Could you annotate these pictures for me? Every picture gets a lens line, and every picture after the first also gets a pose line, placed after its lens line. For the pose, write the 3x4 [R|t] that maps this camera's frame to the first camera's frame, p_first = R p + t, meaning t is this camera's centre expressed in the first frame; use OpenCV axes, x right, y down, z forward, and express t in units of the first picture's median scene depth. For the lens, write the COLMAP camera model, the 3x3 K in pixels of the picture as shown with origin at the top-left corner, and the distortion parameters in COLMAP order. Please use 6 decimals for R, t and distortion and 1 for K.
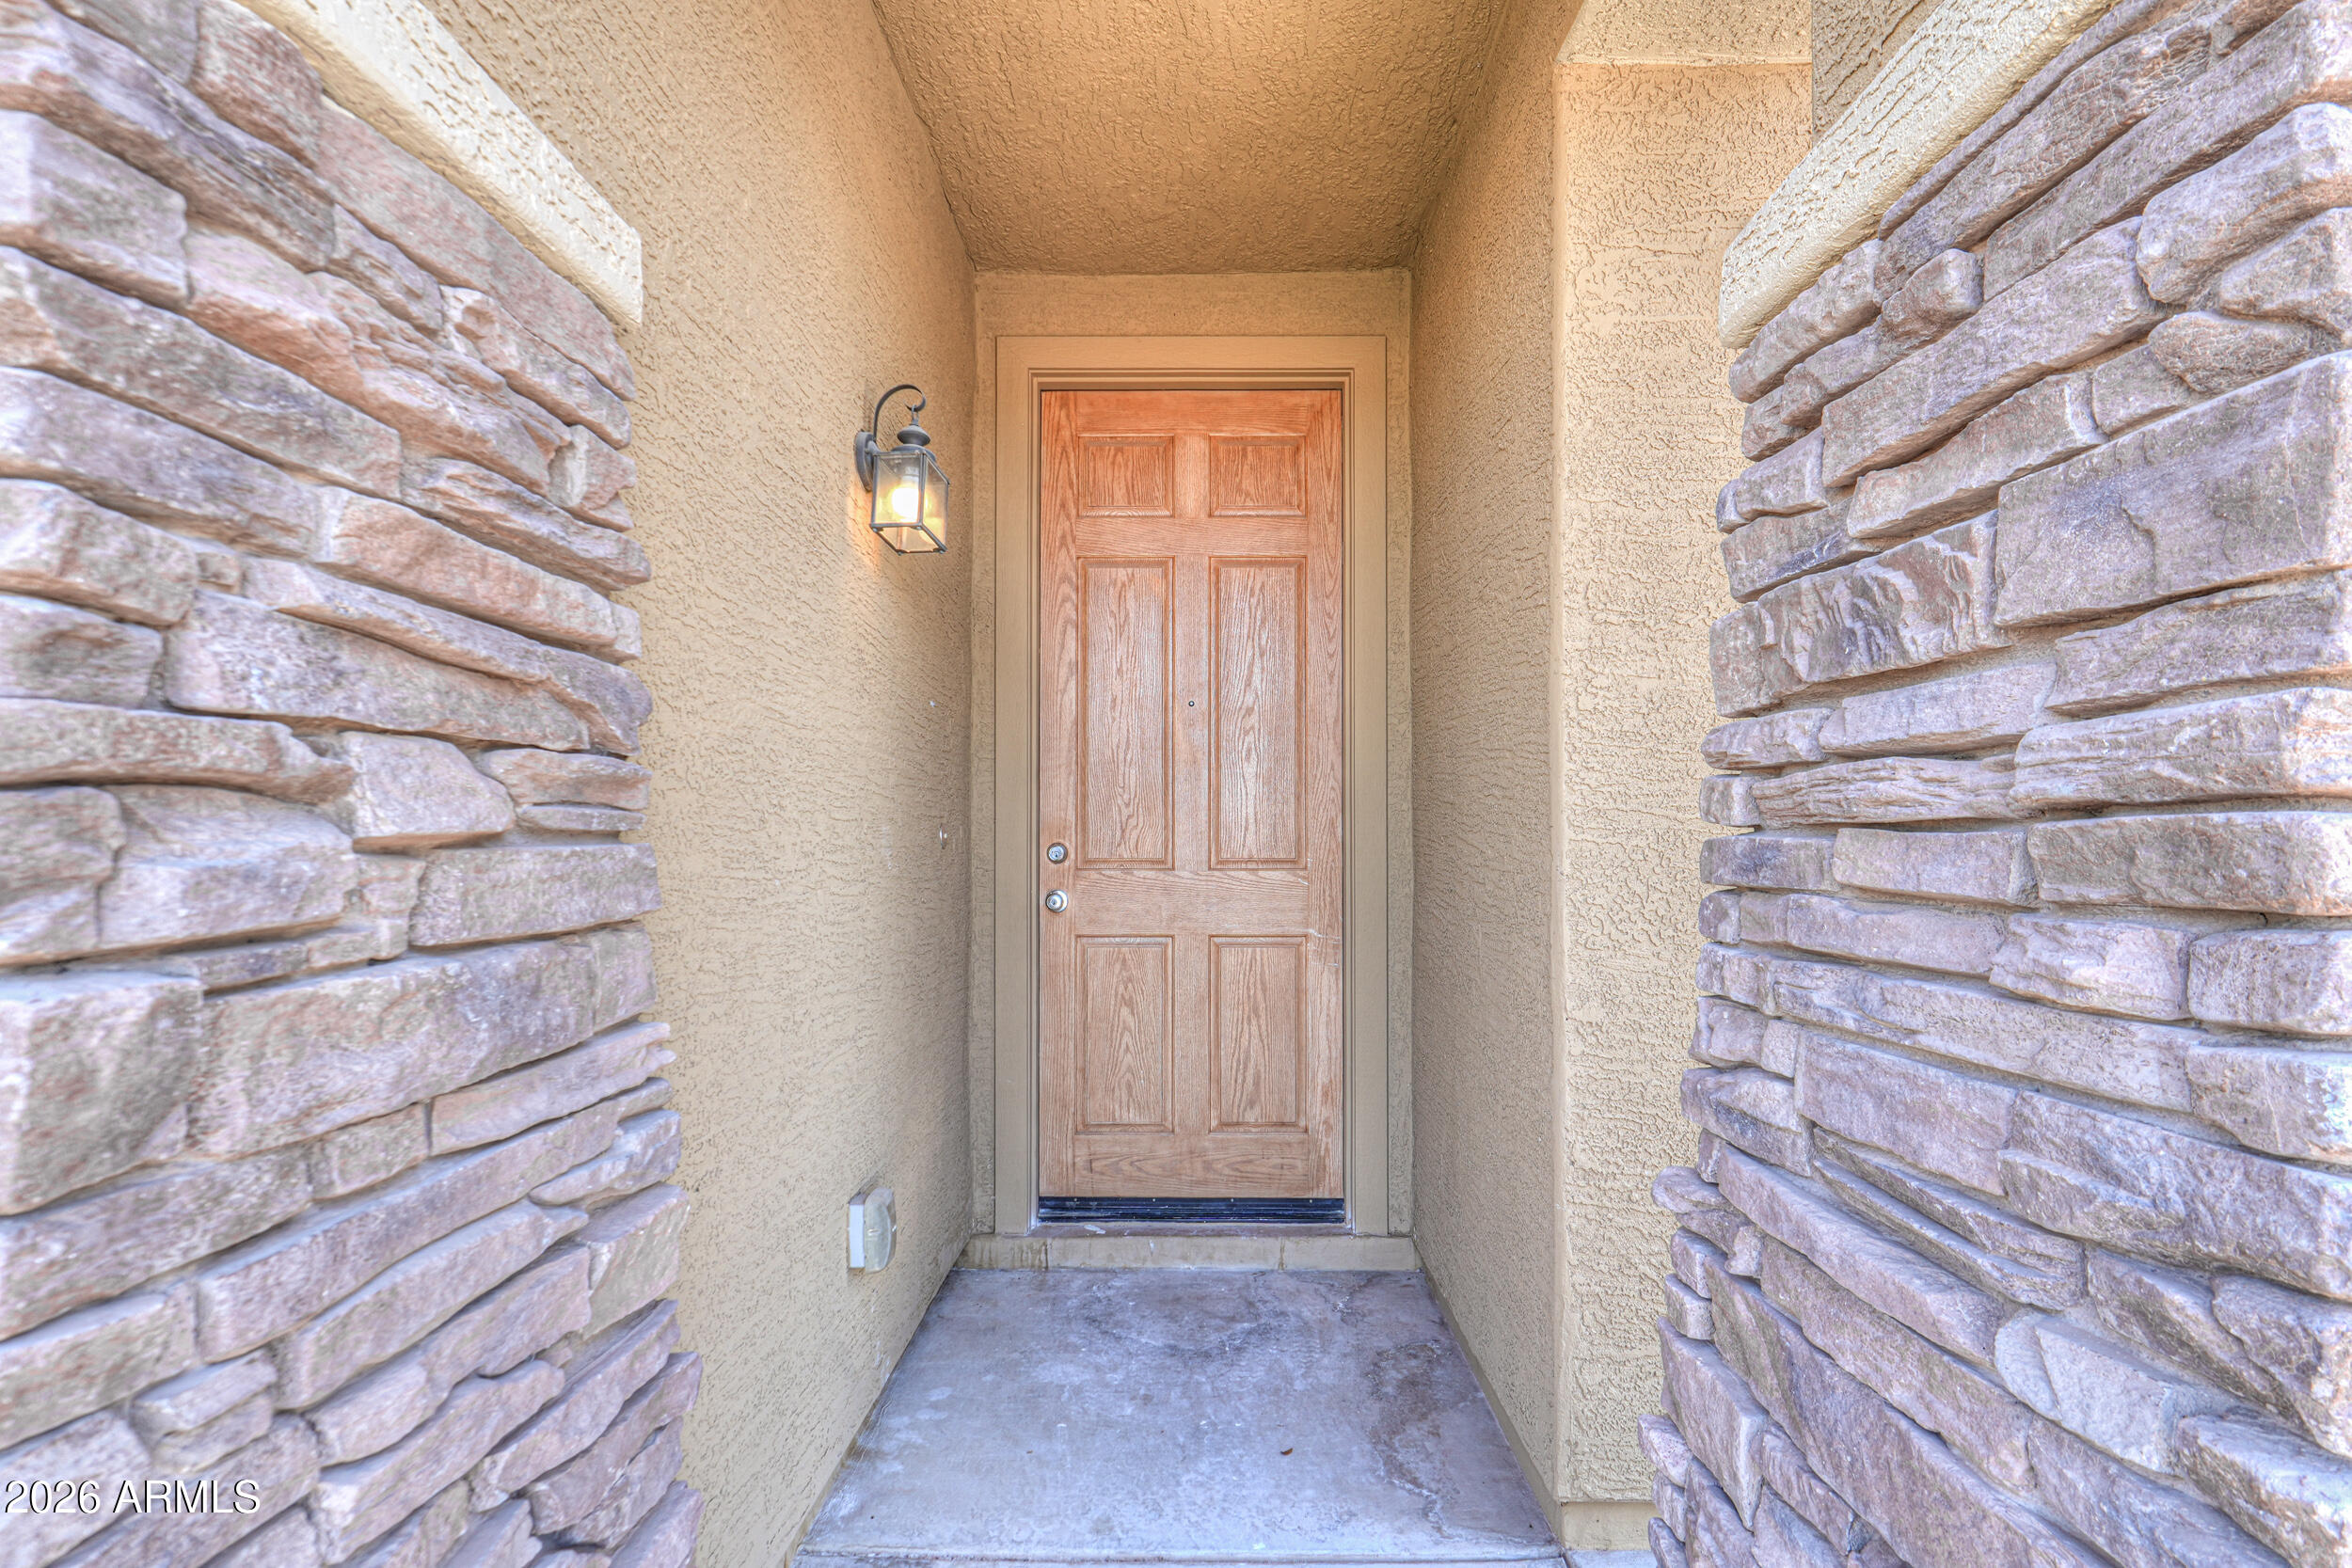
lens RADIAL K [[1047.9, 0, 1164.3], [0, 1047.9, 816.7], [0, 0, 1]] dist [-0.003349, -0.000103]
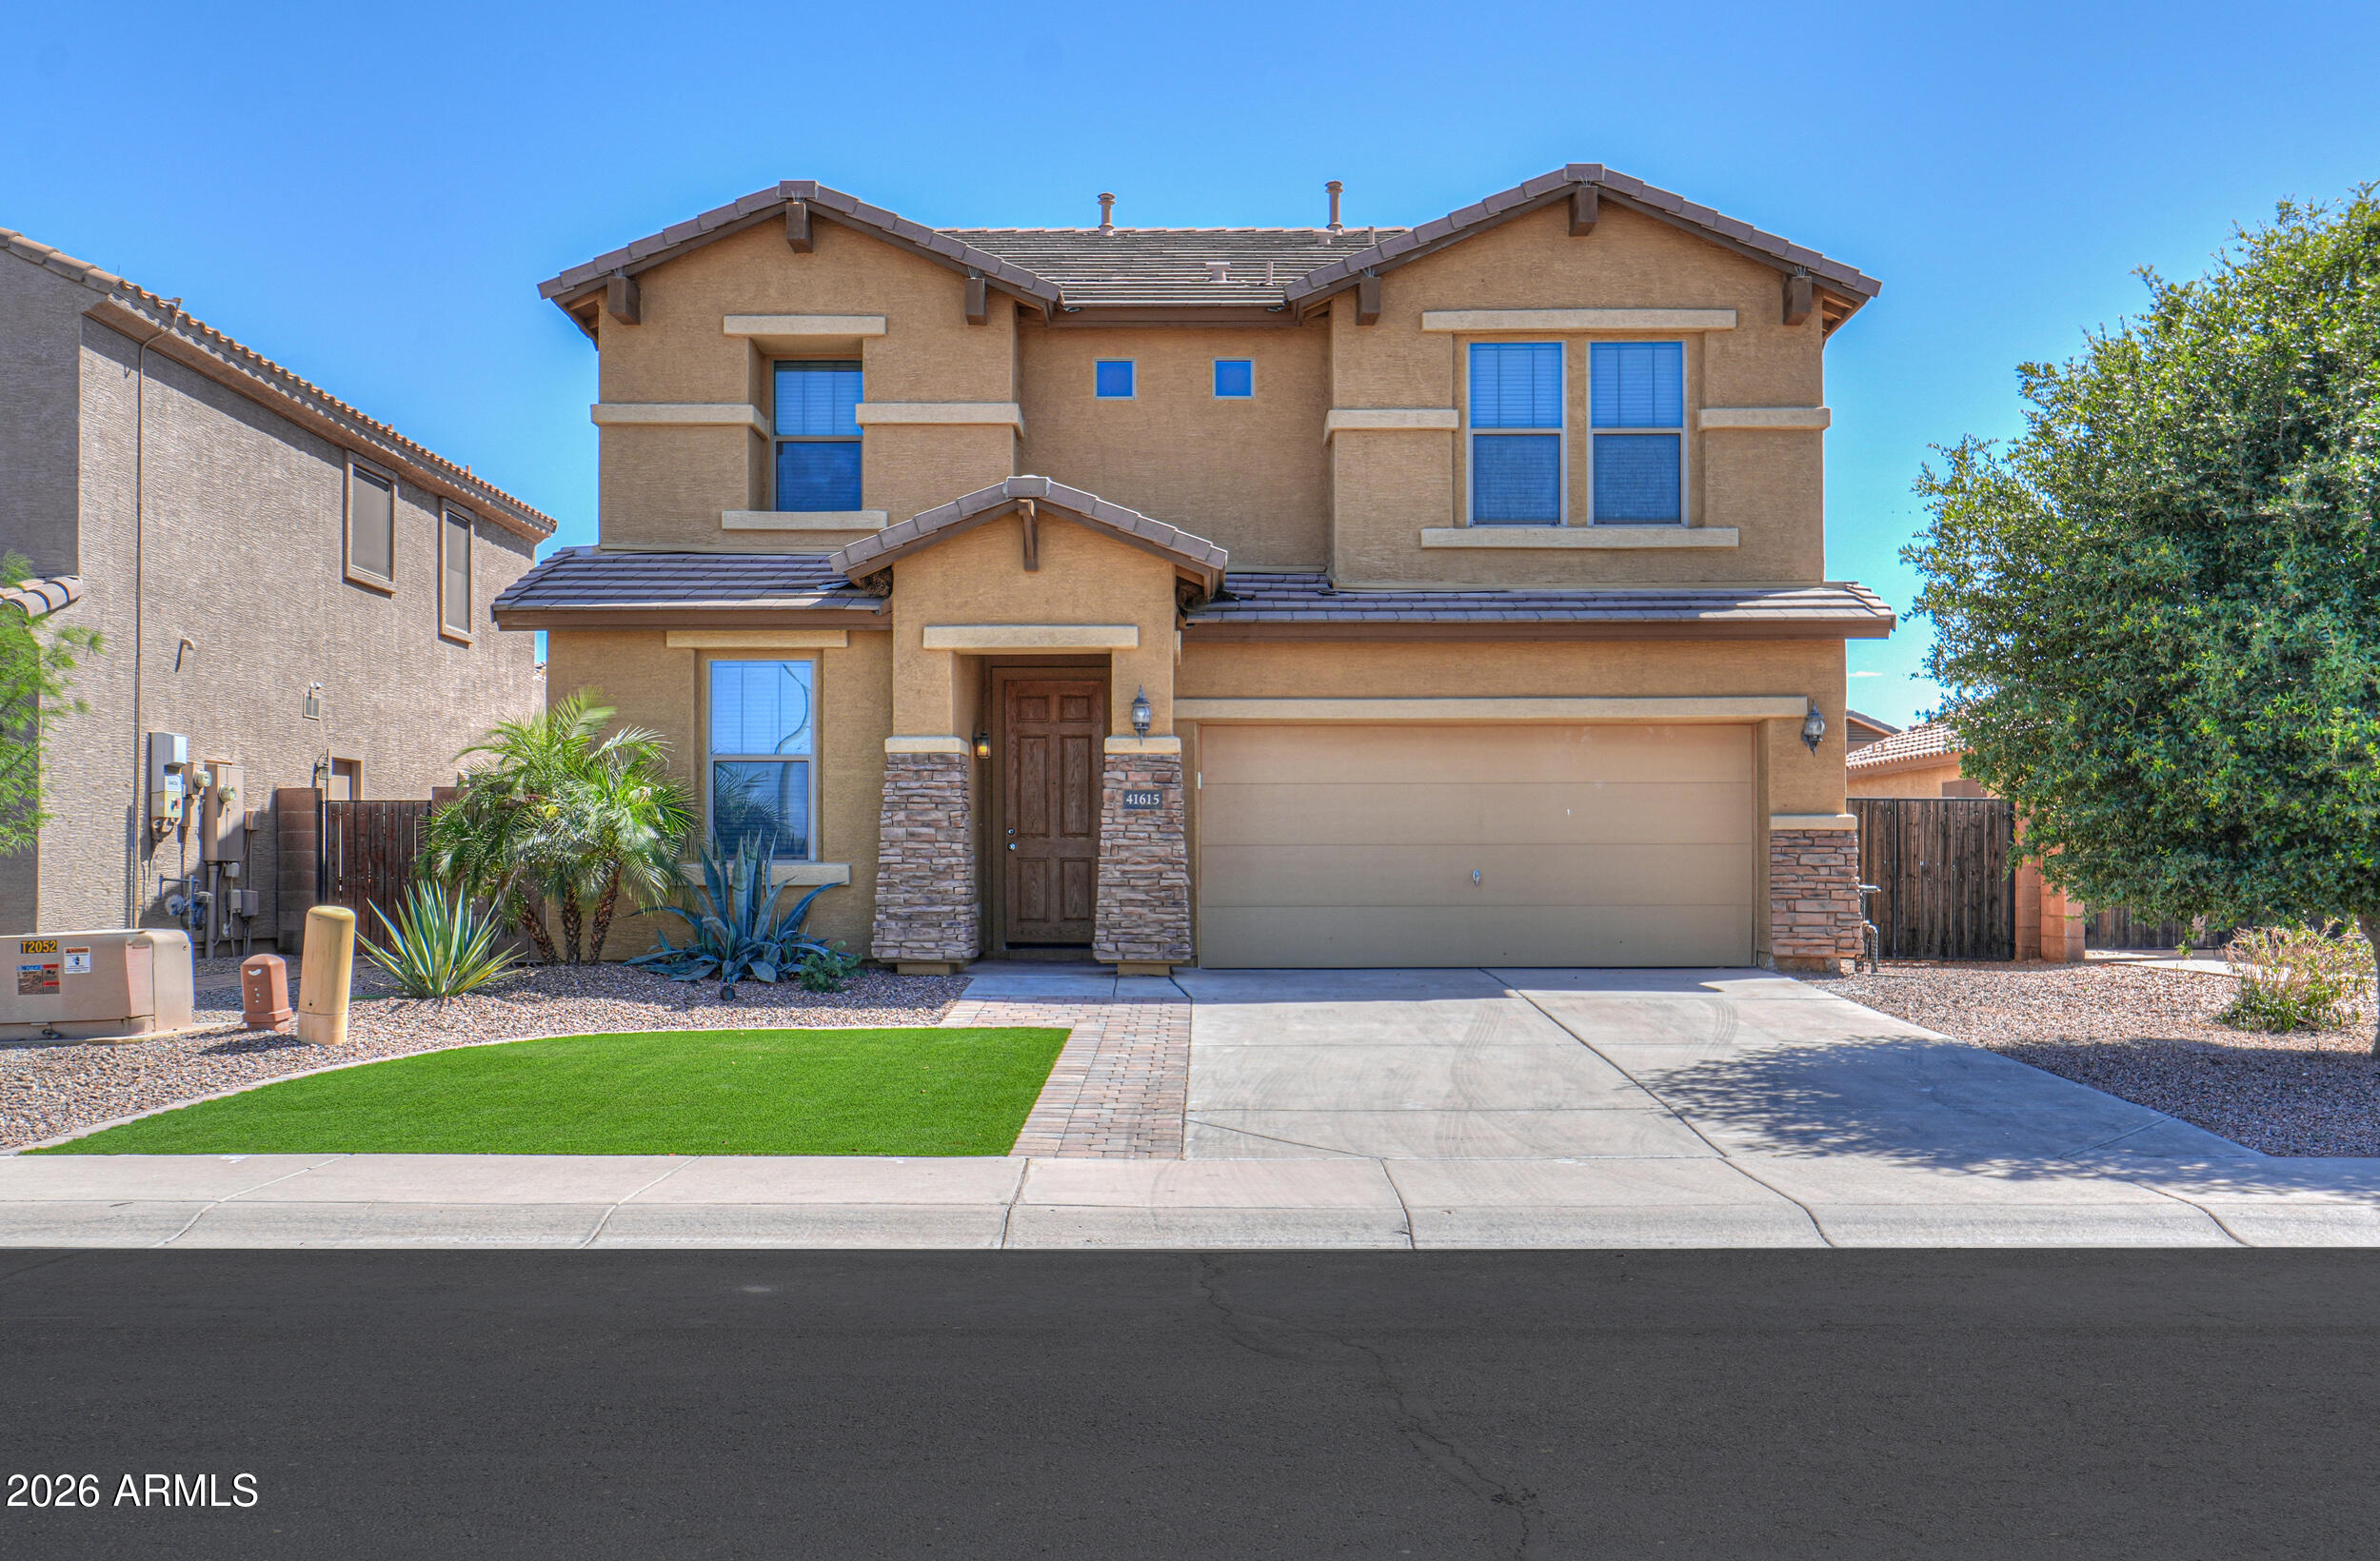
lens RADIAL K [[2251.3, 0, 1194.7], [0, 2251.3, 845.4], [0, 0, 1]] dist [-0.000885, -0.013953]
pose [[0.999629, -0.001864, 0.027178, 0.258134], [0.001828, 0.999997, 0.001340, 0.067701], [-0.027181, -0.001289, 0.999630, -5.632279]]
